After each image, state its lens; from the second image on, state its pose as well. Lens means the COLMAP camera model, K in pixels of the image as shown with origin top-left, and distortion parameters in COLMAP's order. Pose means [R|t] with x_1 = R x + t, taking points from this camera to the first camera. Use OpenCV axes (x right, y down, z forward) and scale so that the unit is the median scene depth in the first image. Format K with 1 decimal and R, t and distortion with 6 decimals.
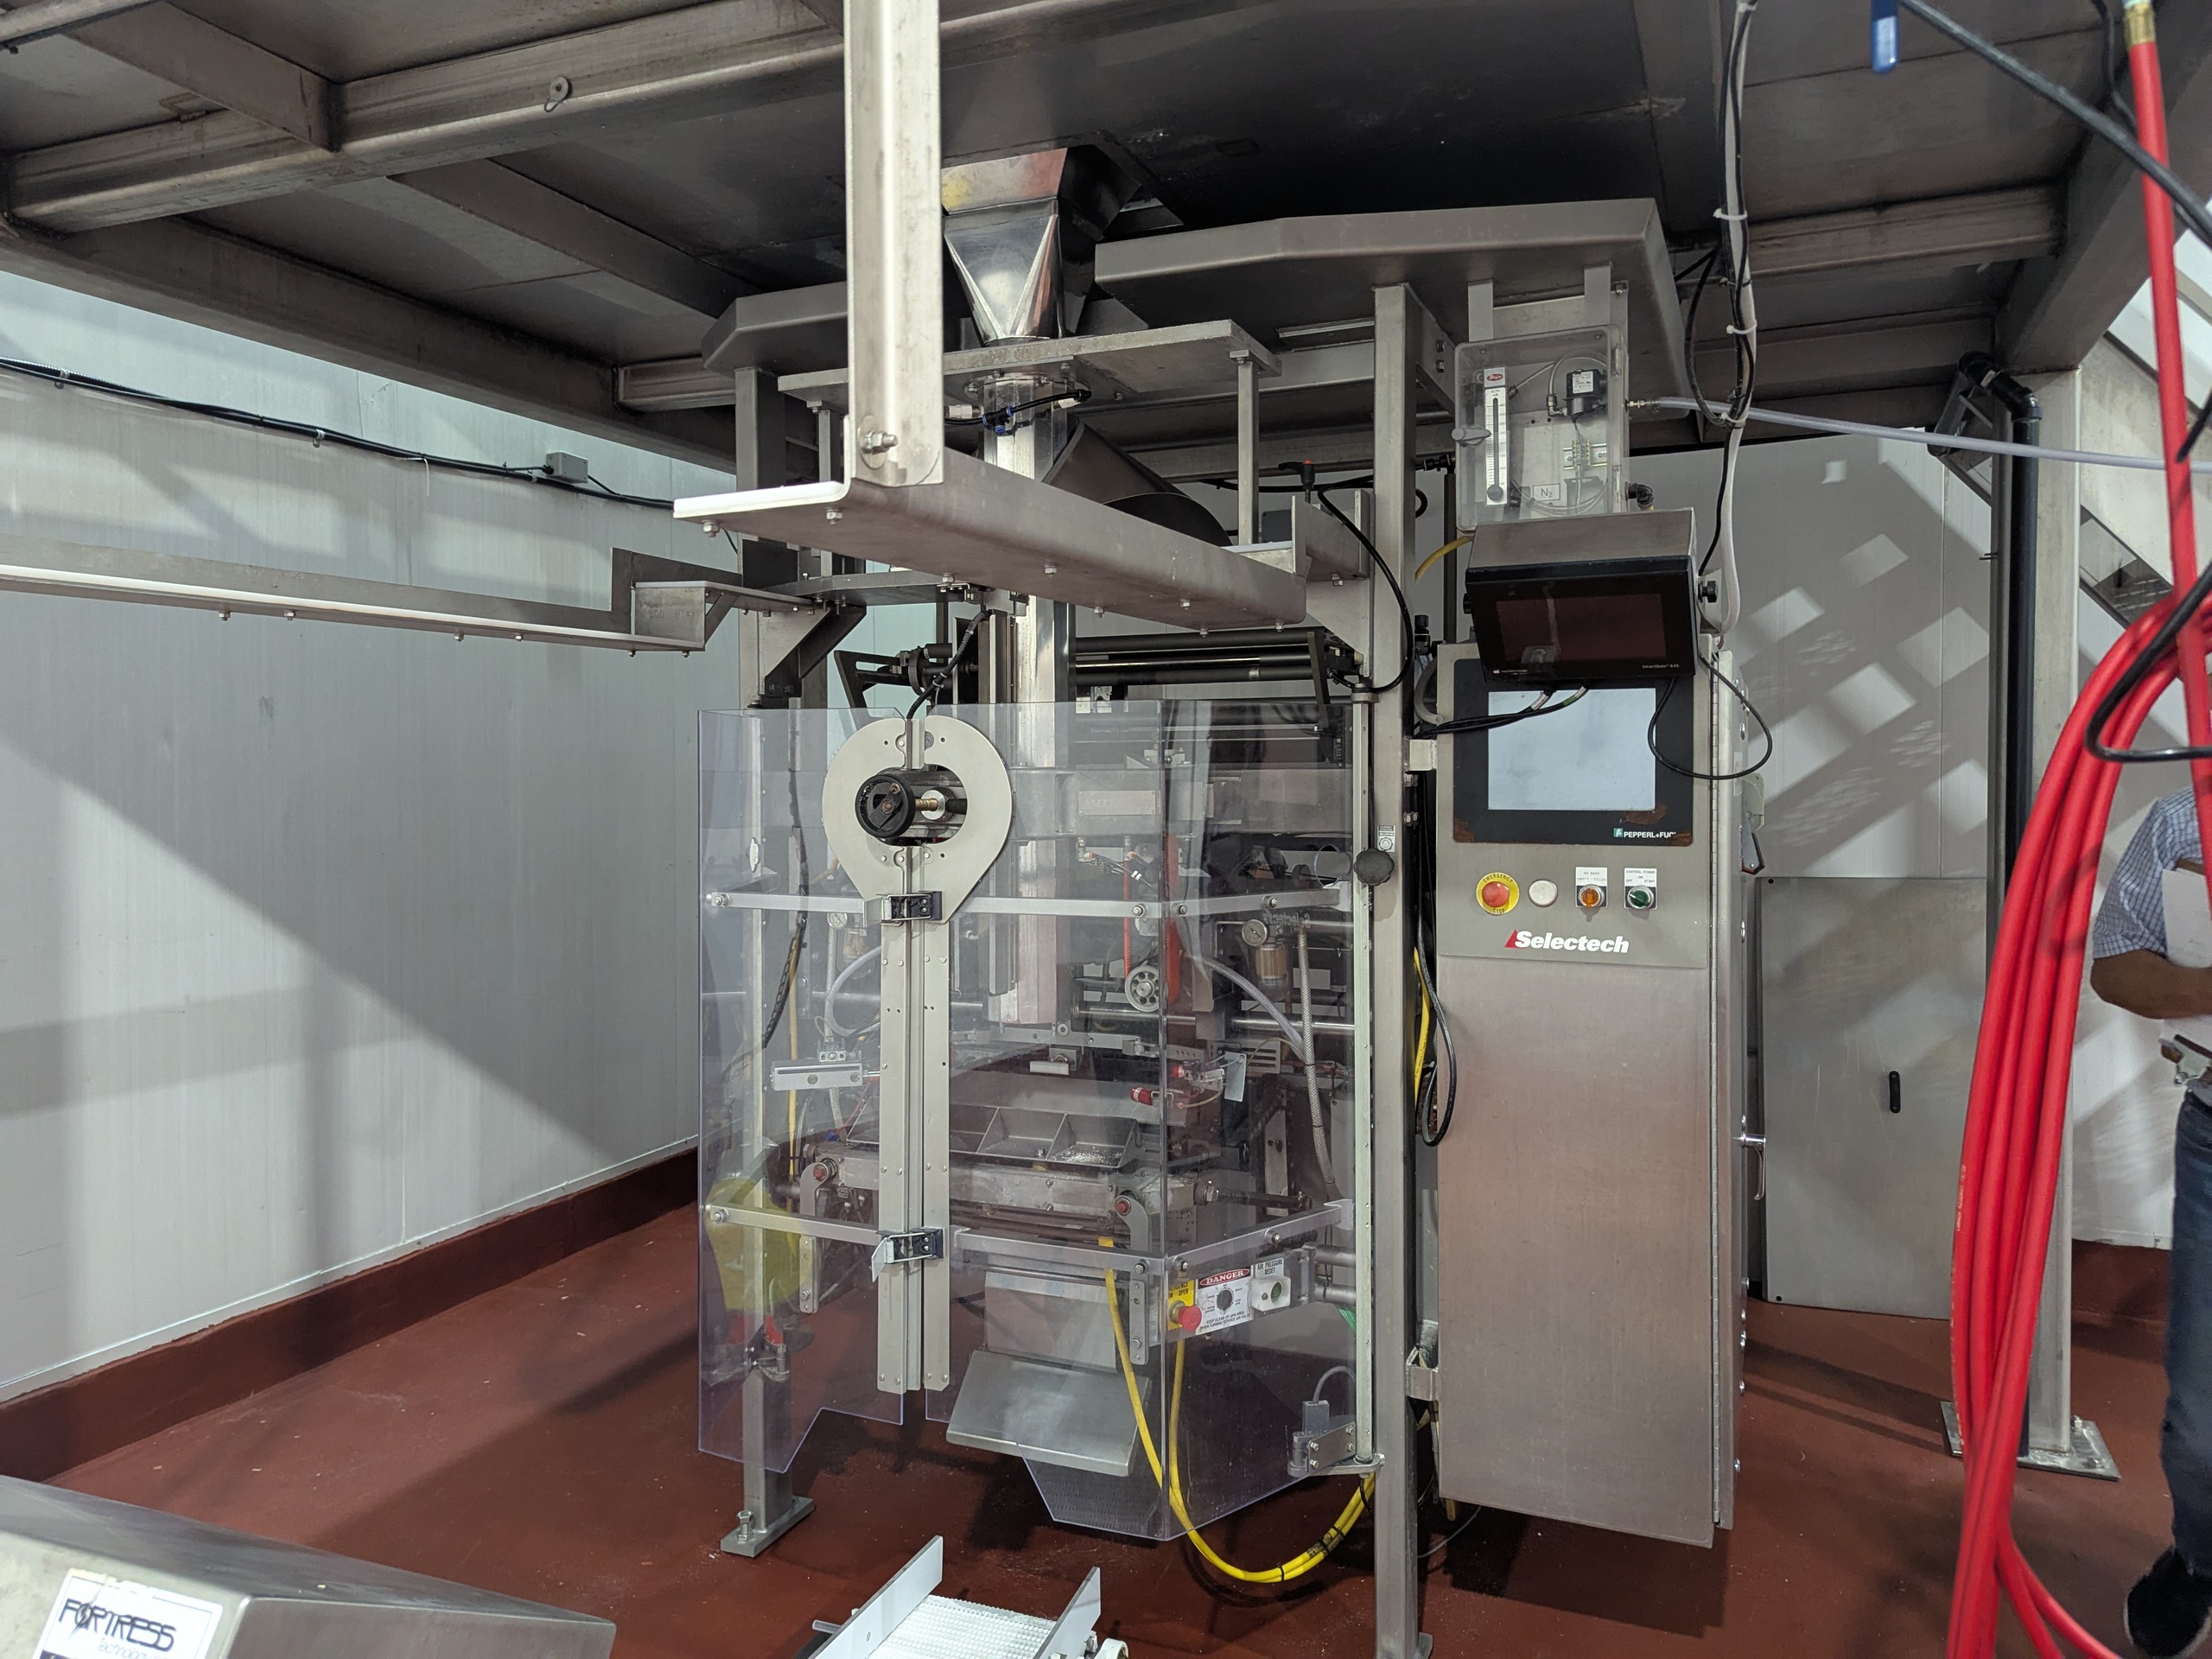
lens RADIAL K [[1566.4, 0, 1097.1], [0, 1566.4, 807.3], [0, 0, 1]] dist [0.063418, -0.066379]
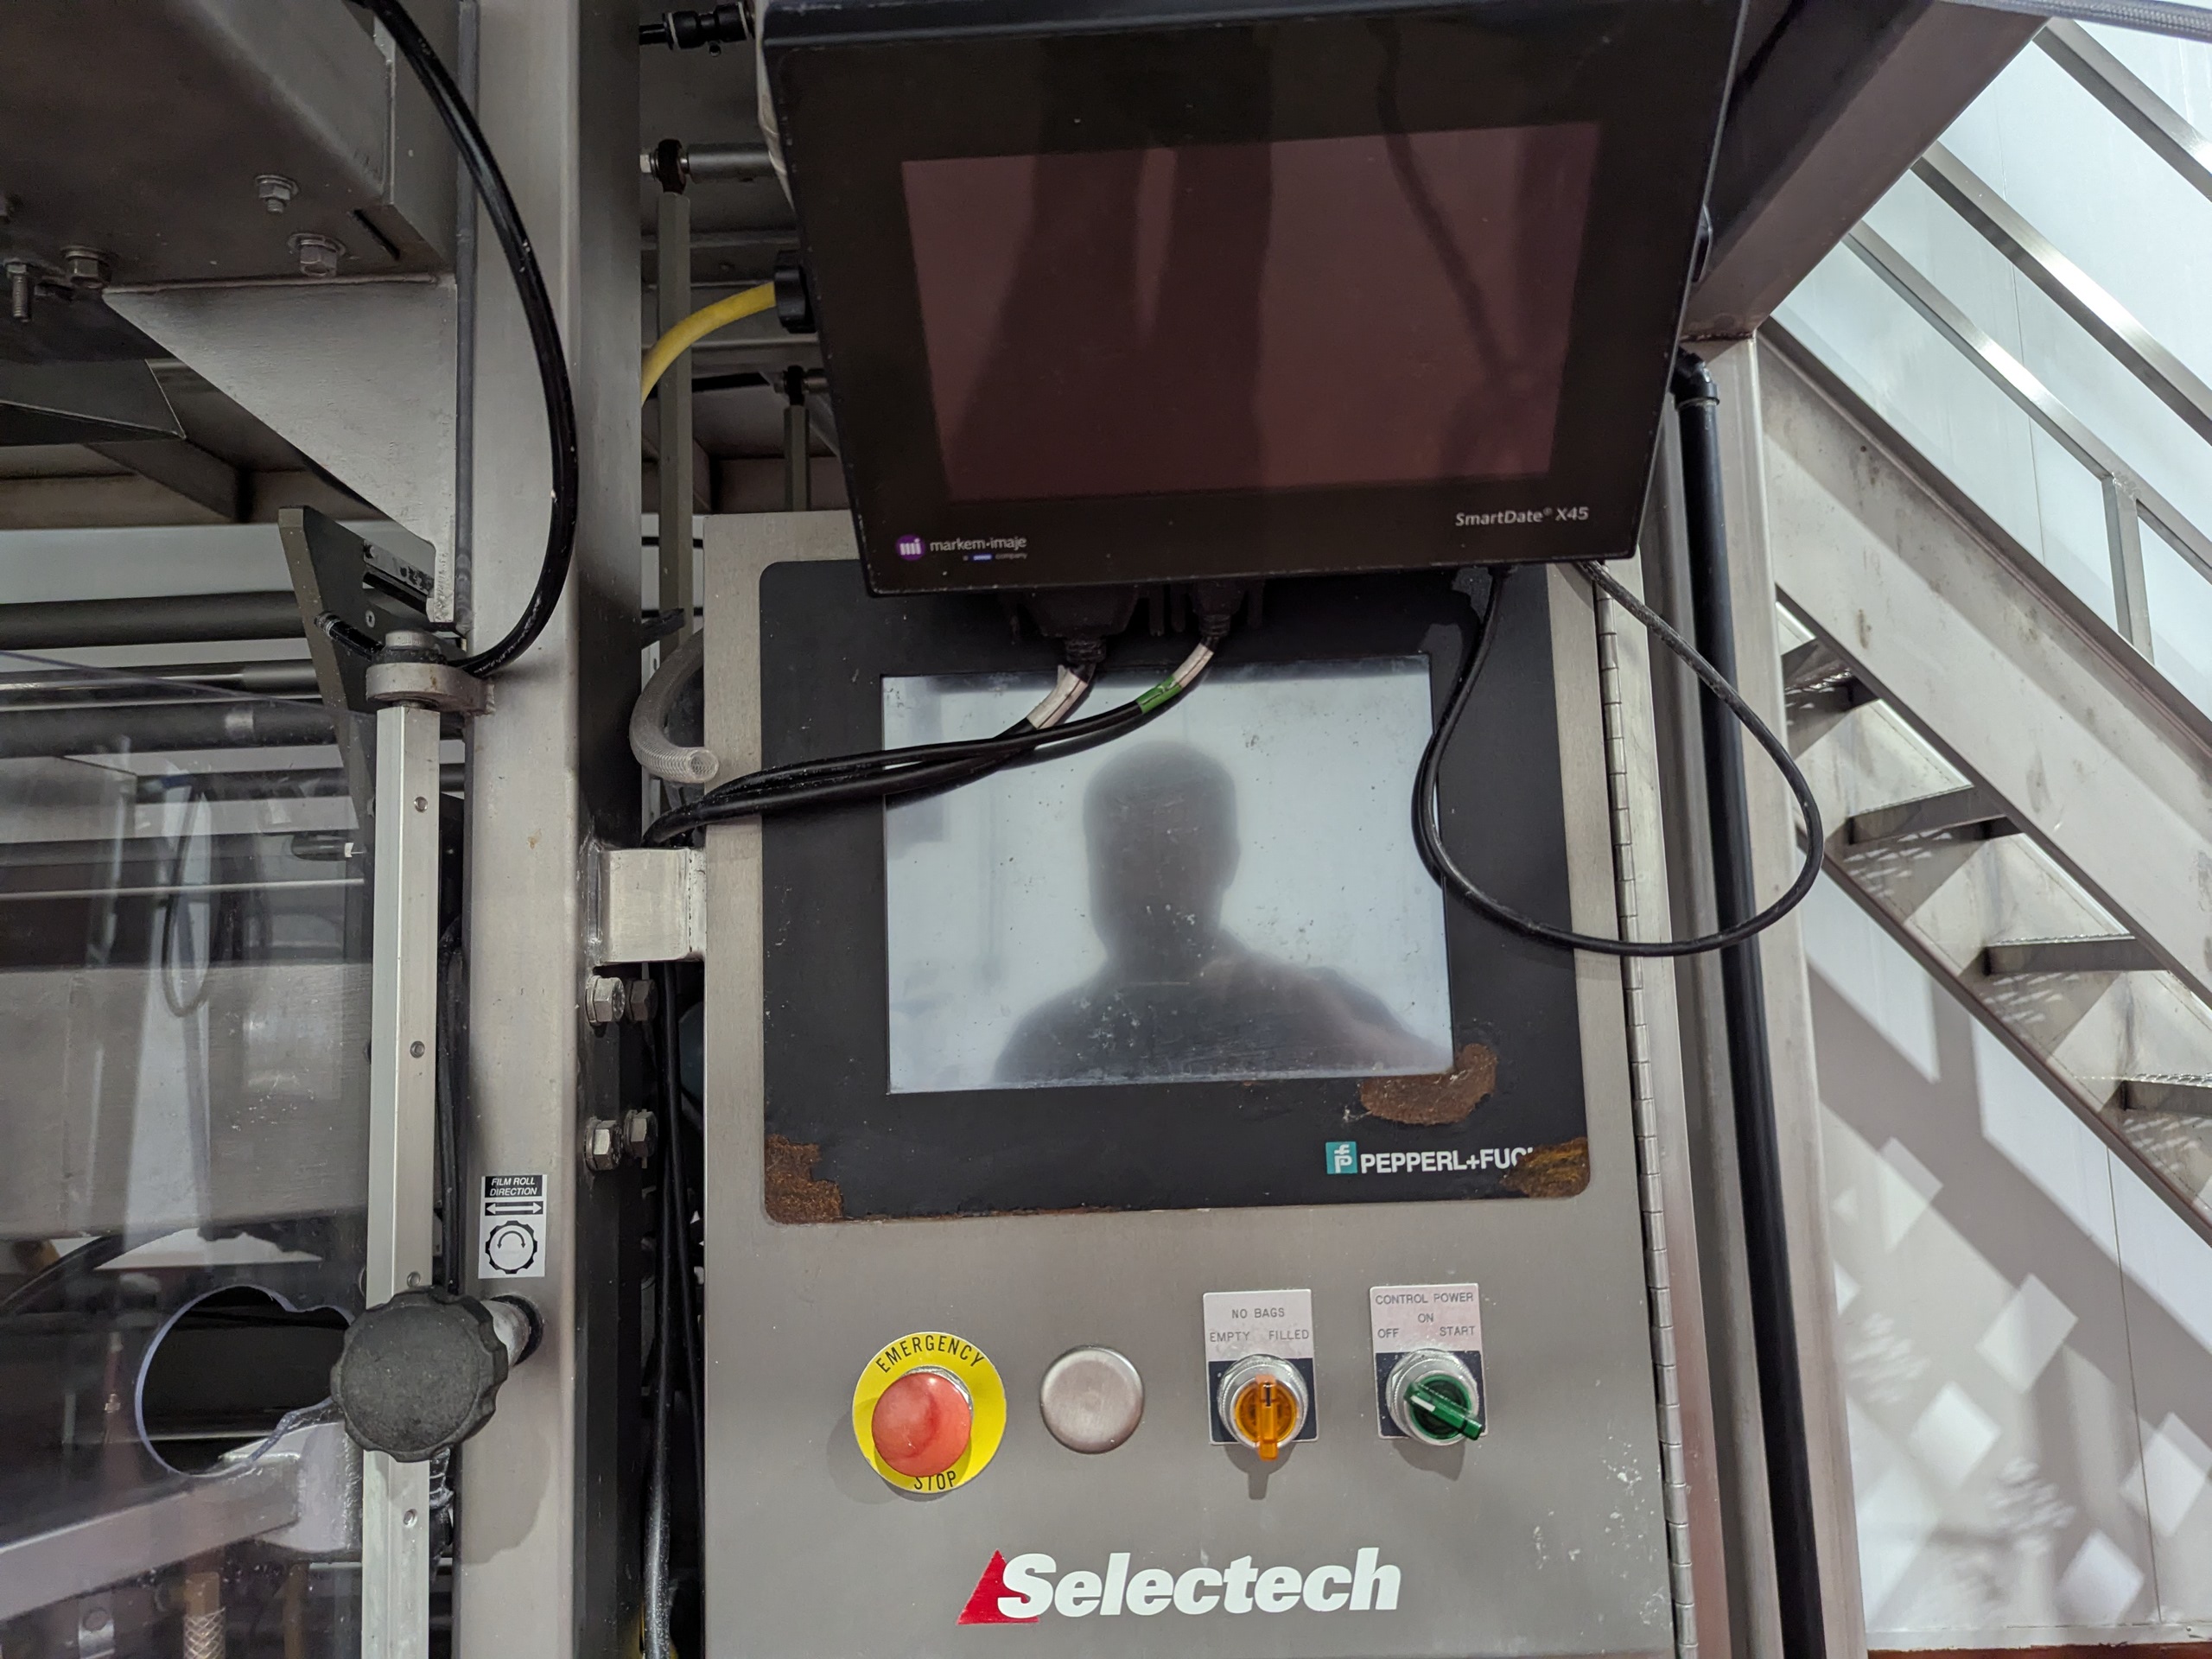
lens RADIAL K [[1566.4, 0, 1097.1], [0, 1566.4, 807.3], [0, 0, 1]] dist [0.063418, -0.066379]
pose [[0.928364, 0.014897, 0.371374, 0.178826], [0.041673, 0.988724, -0.143837, -0.006891], [-0.369329, 0.149009, 0.917274, 0.723672]]
